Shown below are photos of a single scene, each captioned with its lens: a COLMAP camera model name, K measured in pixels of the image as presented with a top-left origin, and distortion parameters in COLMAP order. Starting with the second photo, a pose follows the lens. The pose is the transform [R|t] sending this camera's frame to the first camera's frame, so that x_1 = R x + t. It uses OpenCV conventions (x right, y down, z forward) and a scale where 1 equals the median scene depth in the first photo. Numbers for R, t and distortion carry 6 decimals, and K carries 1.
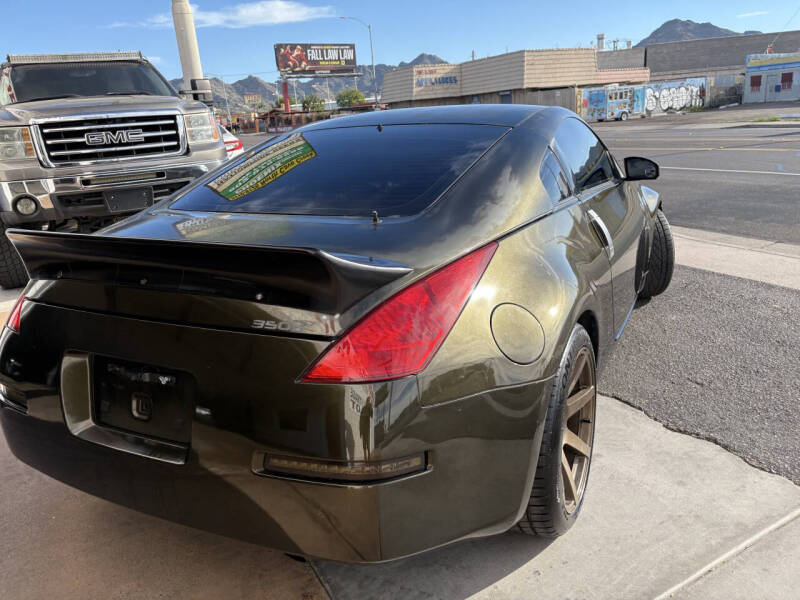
lens RADIAL K [[606.9, 0, 410.1], [0, 606.9, 302.1], [0, 0, 1]] dist [0.050634, -0.058427]
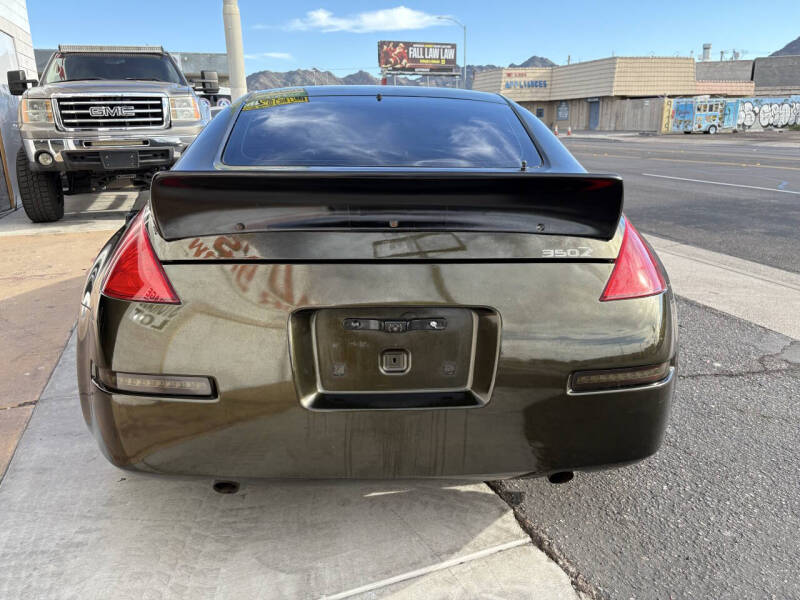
lens RADIAL K [[606.9, 0, 403.9], [0, 606.9, 302.4], [0, 0, 1]] dist [0.050634, -0.058427]
pose [[0.984206, 0.101356, -0.145136, 0.246865], [-0.101211, 0.994829, 0.008406, 0.043029], [0.145238, 0.006417, 0.989376, -0.138605]]
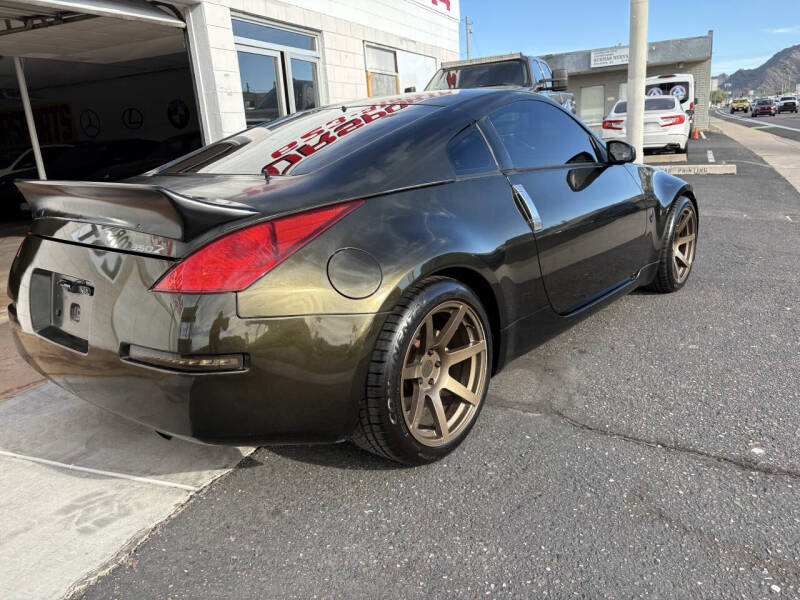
lens RADIAL K [[606.9, 0, 402.0], [0, 606.9, 303.4], [0, 0, 1]] dist [0.050634, -0.058427]
pose [[0.602454, 0.239371, -0.761414, 0.504248], [-0.204541, 0.968414, 0.142608, -0.007824], [0.771500, 0.069825, 0.632386, -0.015958]]
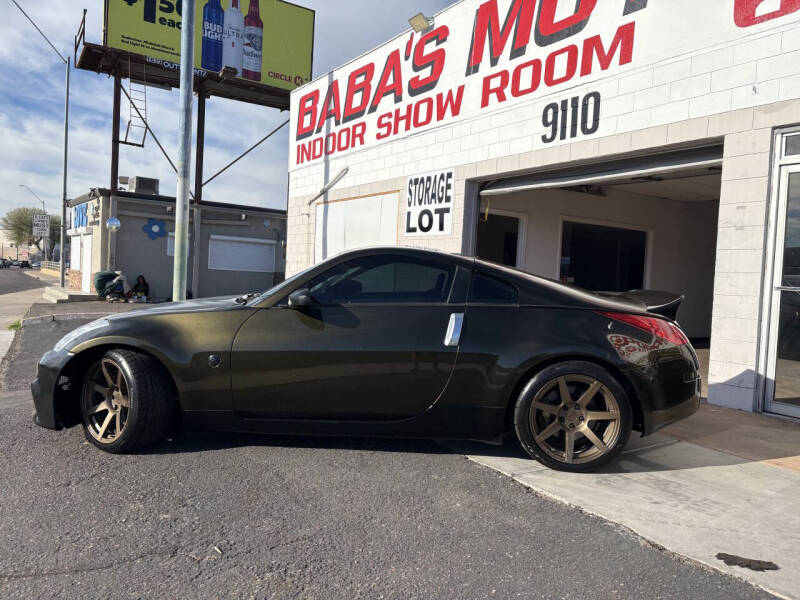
lens RADIAL K [[606.9, 0, 397.7], [0, 606.9, 301.6], [0, 0, 1]] dist [0.050634, -0.058427]
pose [[-0.996838, 0.032031, -0.072715, 0.098072], [0.005685, 0.941555, 0.336812, -0.285570], [0.079253, 0.335334, -0.938760, 0.996483]]
